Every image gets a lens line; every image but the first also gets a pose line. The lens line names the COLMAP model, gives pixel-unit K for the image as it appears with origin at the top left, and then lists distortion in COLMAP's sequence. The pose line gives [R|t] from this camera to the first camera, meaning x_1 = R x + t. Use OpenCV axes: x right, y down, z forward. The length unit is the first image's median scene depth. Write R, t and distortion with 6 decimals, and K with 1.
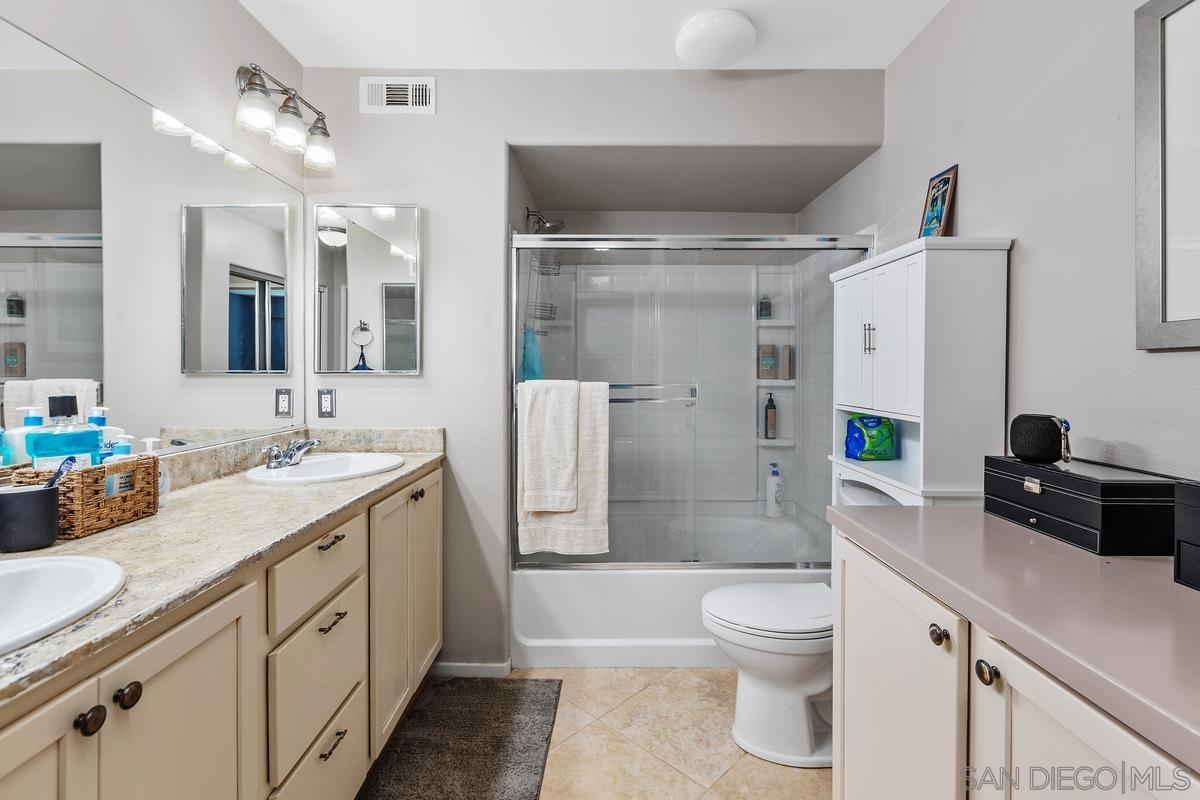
lens RADIAL K [[542.1, 0, 597.8], [0, 542.1, 368.1], [0, 0, 1]] dist [0.001879, -0.000141]
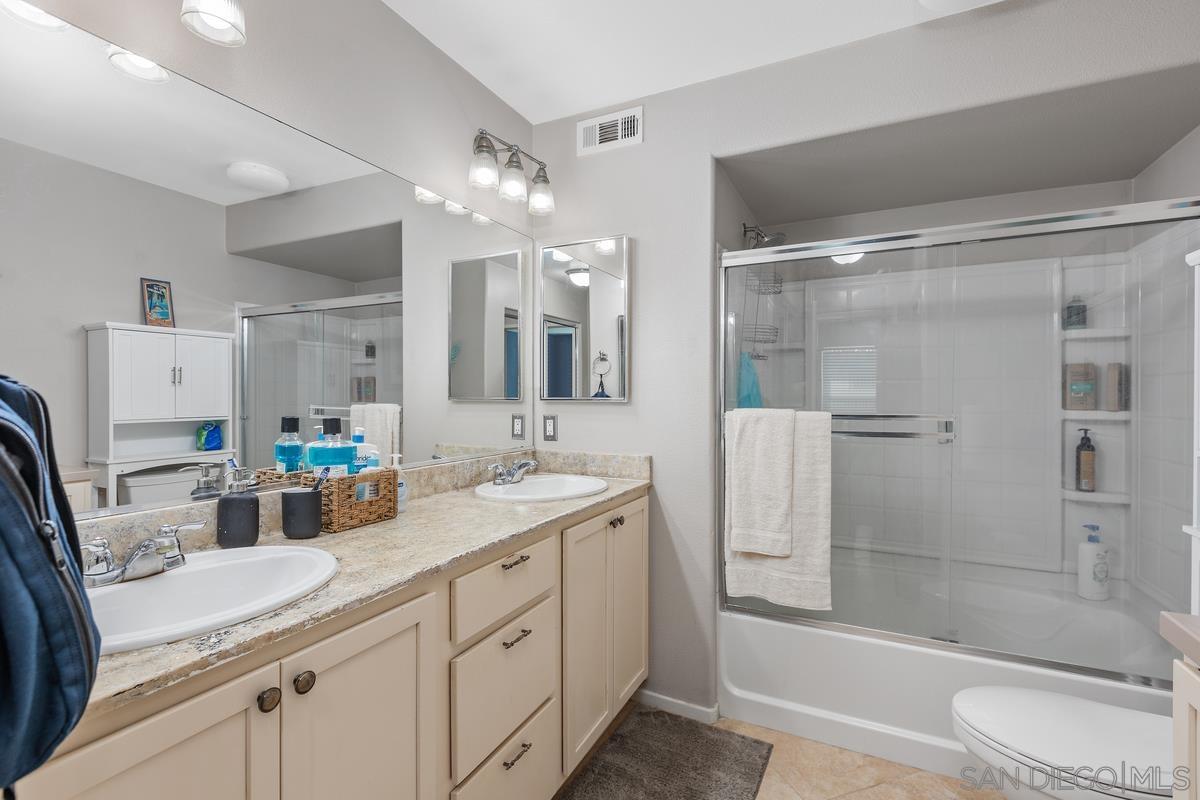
lens RADIAL K [[528.9, 0, 600.1], [0, 528.9, 393.8], [0, 0, 1]] dist [0.001478, -0.000012]
pose [[0.896837, -0.001815, -0.442357, 0.063297], [0.000999, 0.999997, -0.002078, -0.001194], [0.442359, 0.001422, 0.896837, 0.088996]]
